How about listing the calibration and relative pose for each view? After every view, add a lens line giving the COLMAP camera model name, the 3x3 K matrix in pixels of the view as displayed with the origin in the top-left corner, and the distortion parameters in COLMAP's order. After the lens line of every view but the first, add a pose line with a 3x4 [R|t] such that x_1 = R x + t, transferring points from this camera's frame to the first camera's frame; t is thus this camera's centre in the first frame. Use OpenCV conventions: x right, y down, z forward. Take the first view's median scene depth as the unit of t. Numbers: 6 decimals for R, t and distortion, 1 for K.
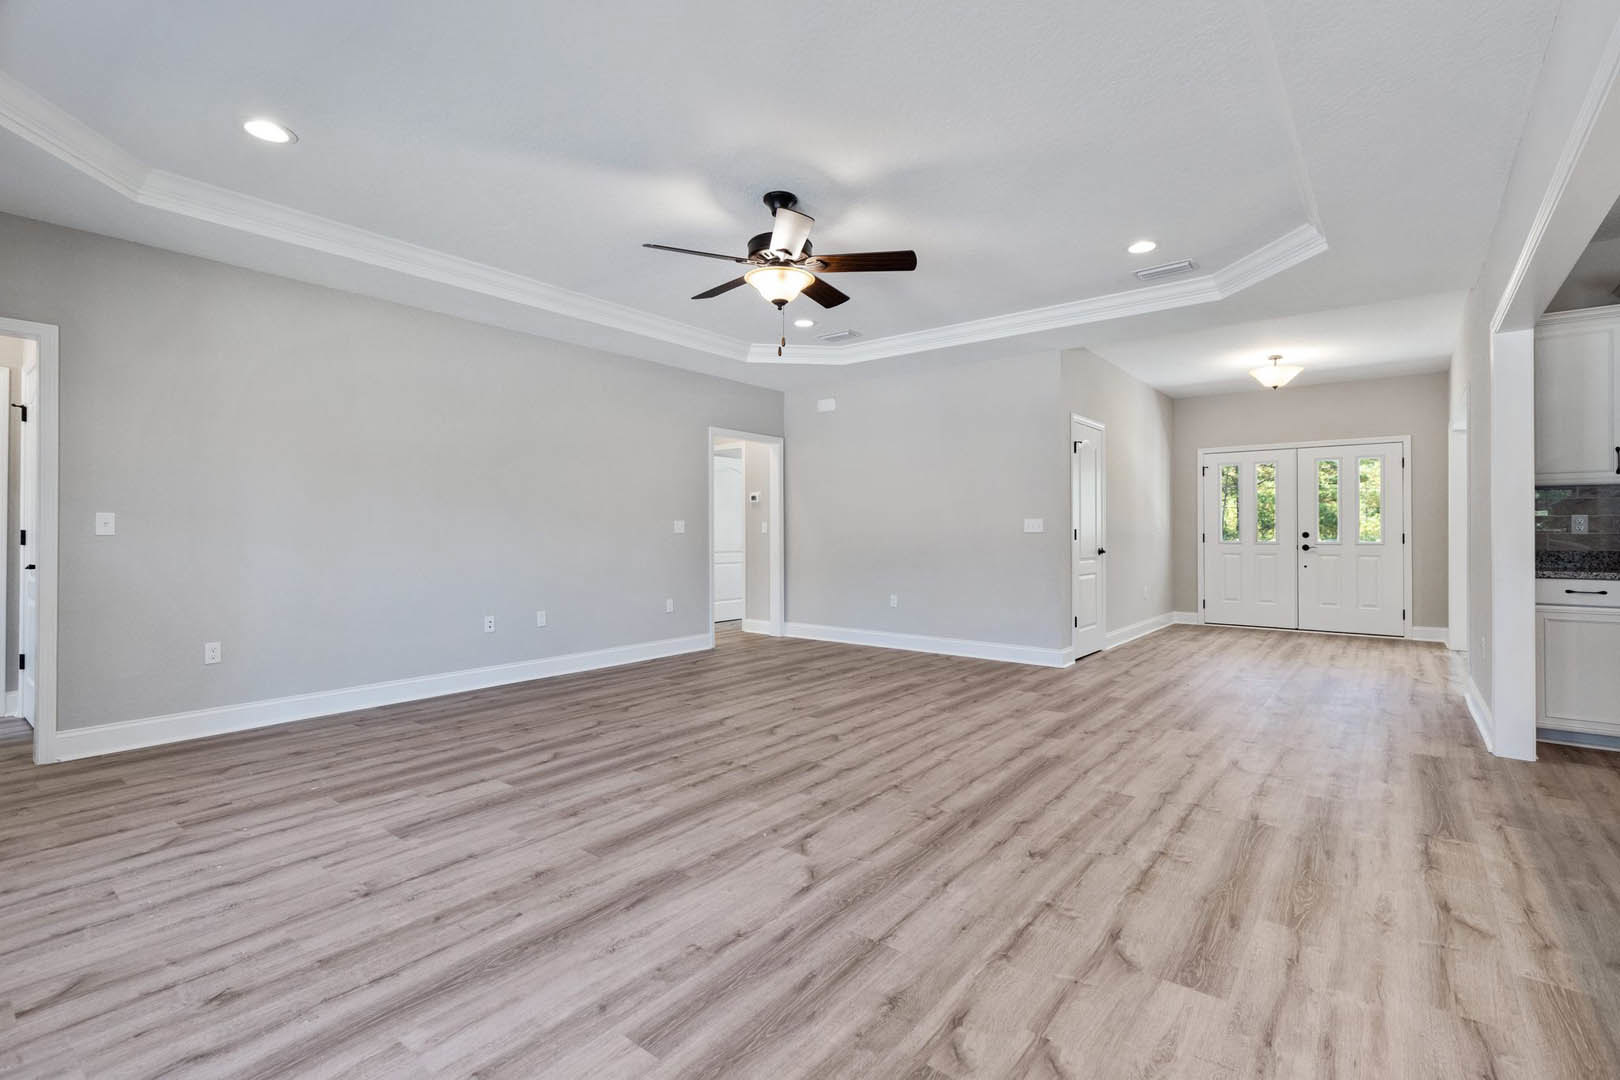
lens RADIAL K [[731.5, 0, 816.3], [0, 731.5, 532.4], [0, 0, 1]] dist [0.002902, 0.000390]
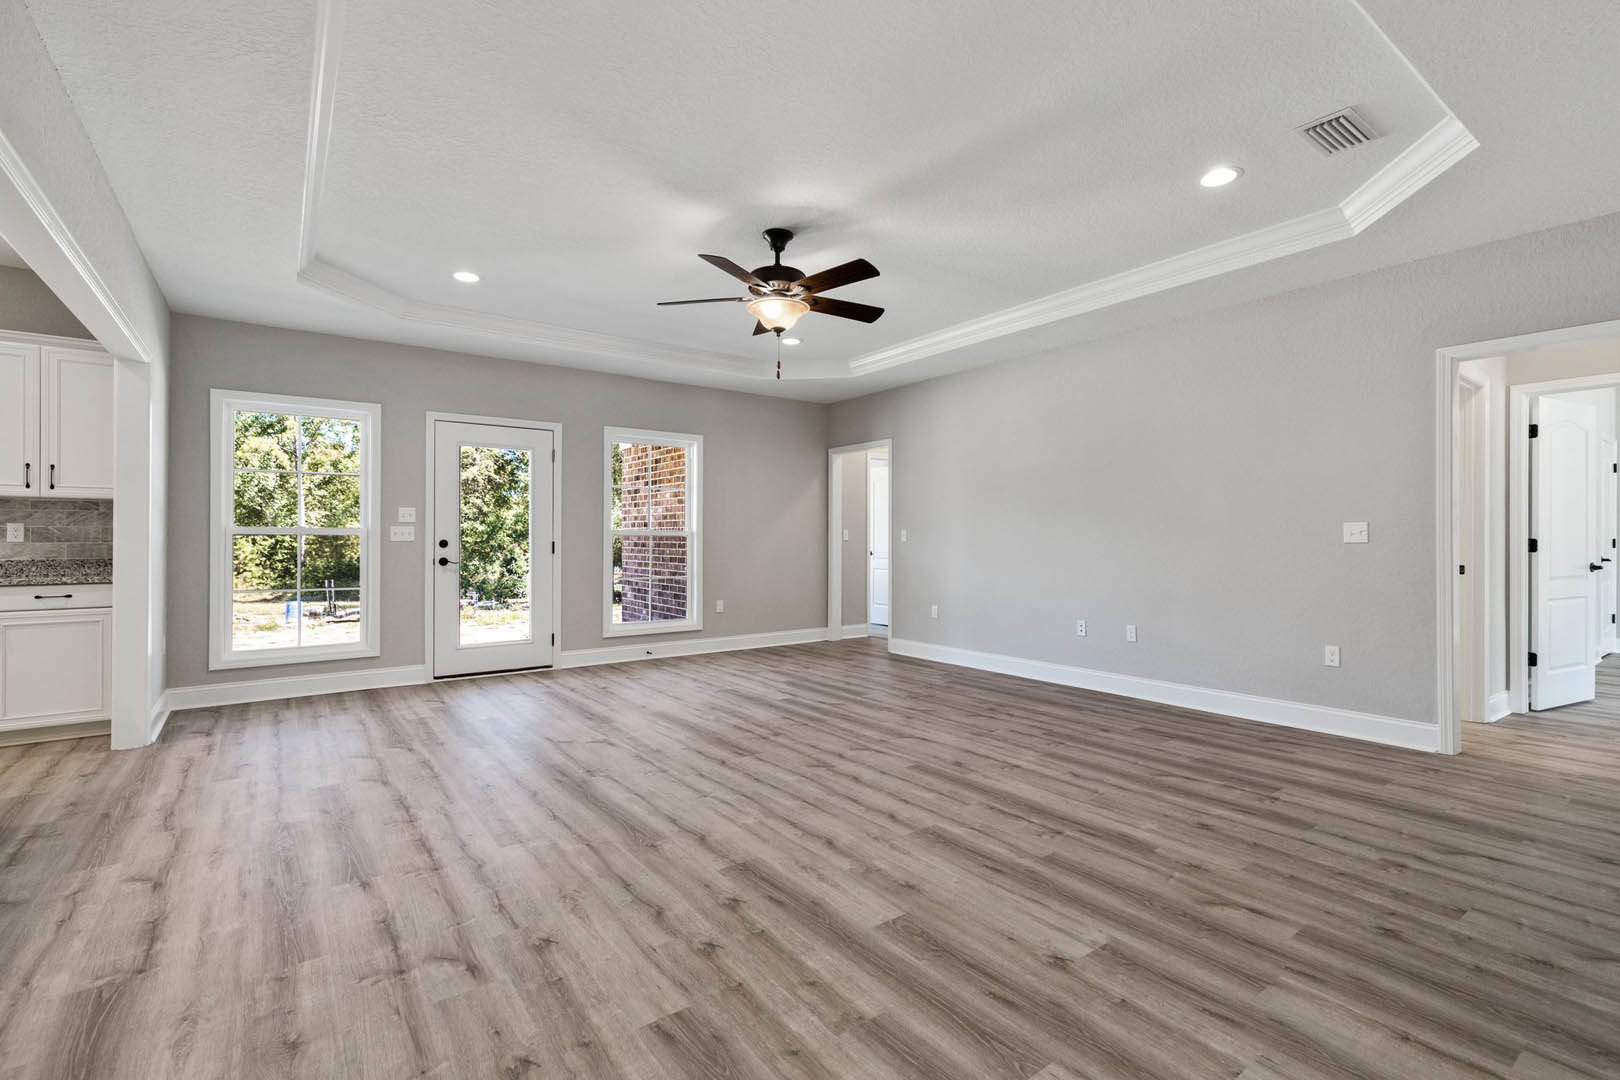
lens RADIAL K [[731.5, 0, 816.3], [0, 731.5, 532.4], [0, 0, 1]] dist [0.002902, 0.000390]
pose [[-0.256505, -0.007506, -0.966514, 1.030317], [-0.000084, 0.999970, -0.007744, -0.006622], [0.966543, -0.001906, -0.256498, 1.380630]]
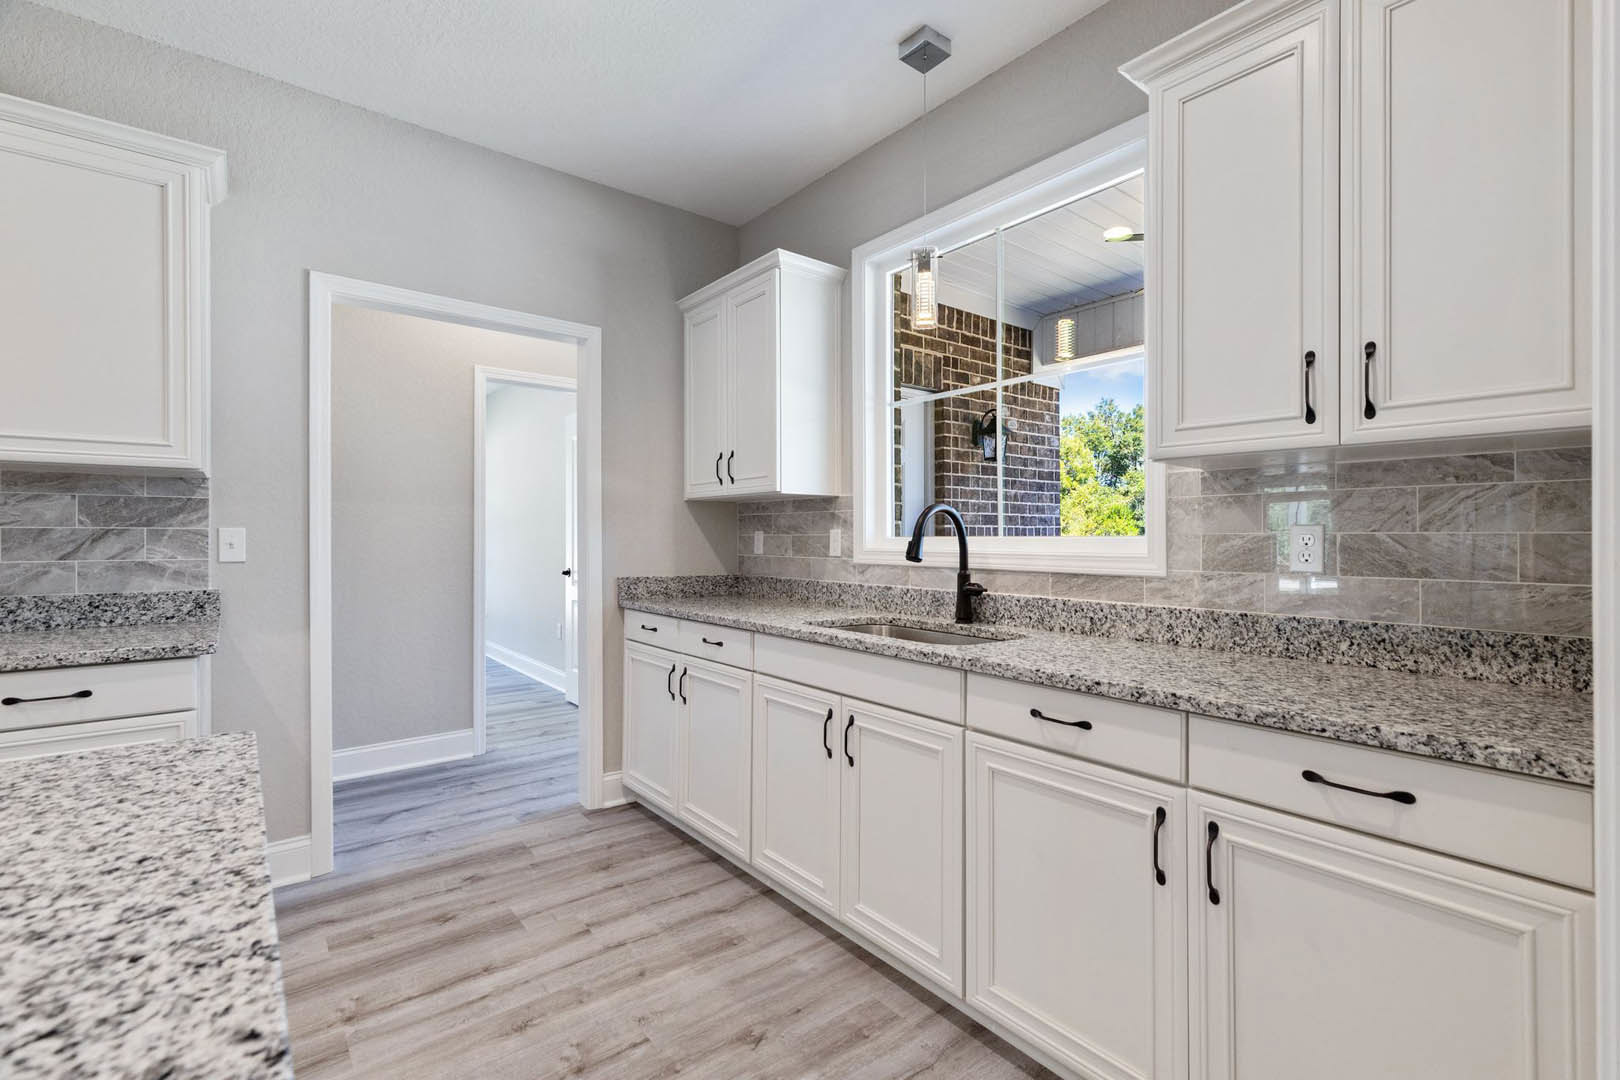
lens RADIAL K [[731.5, 0, 816.3], [0, 731.5, 532.4], [0, 0, 1]] dist [0.002902, 0.000390]
pose [[-0.974725, 0.001621, 0.223404, 0.363814], [0.000378, 0.999984, -0.005608, -0.024412], [-0.223410, -0.005382, -0.974710, 0.264246]]
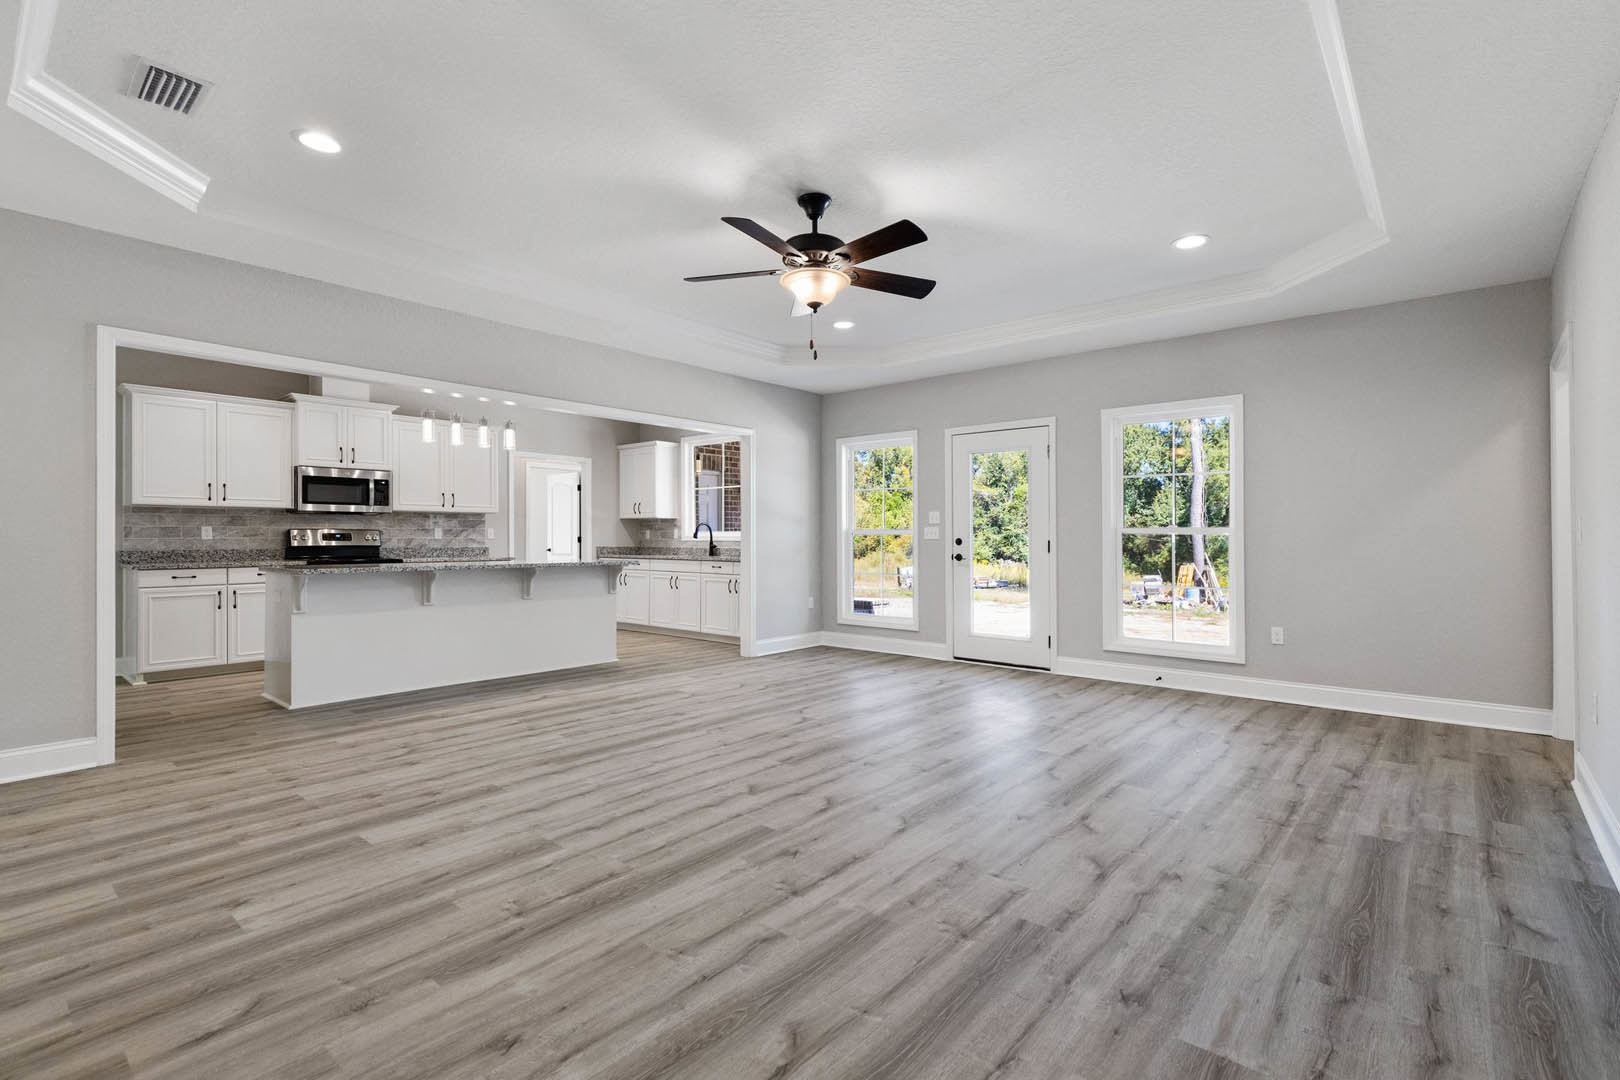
lens RADIAL K [[730.9, 0, 842.7], [0, 730.9, 536.9], [0, 0, 1]] dist [0.003252, 0.000892]
pose [[-0.999948, 0.001093, 0.010126, -0.096448], [0.001108, 0.999998, 0.001393, -0.008921], [-0.010124, 0.001404, -0.999948, 2.054627]]
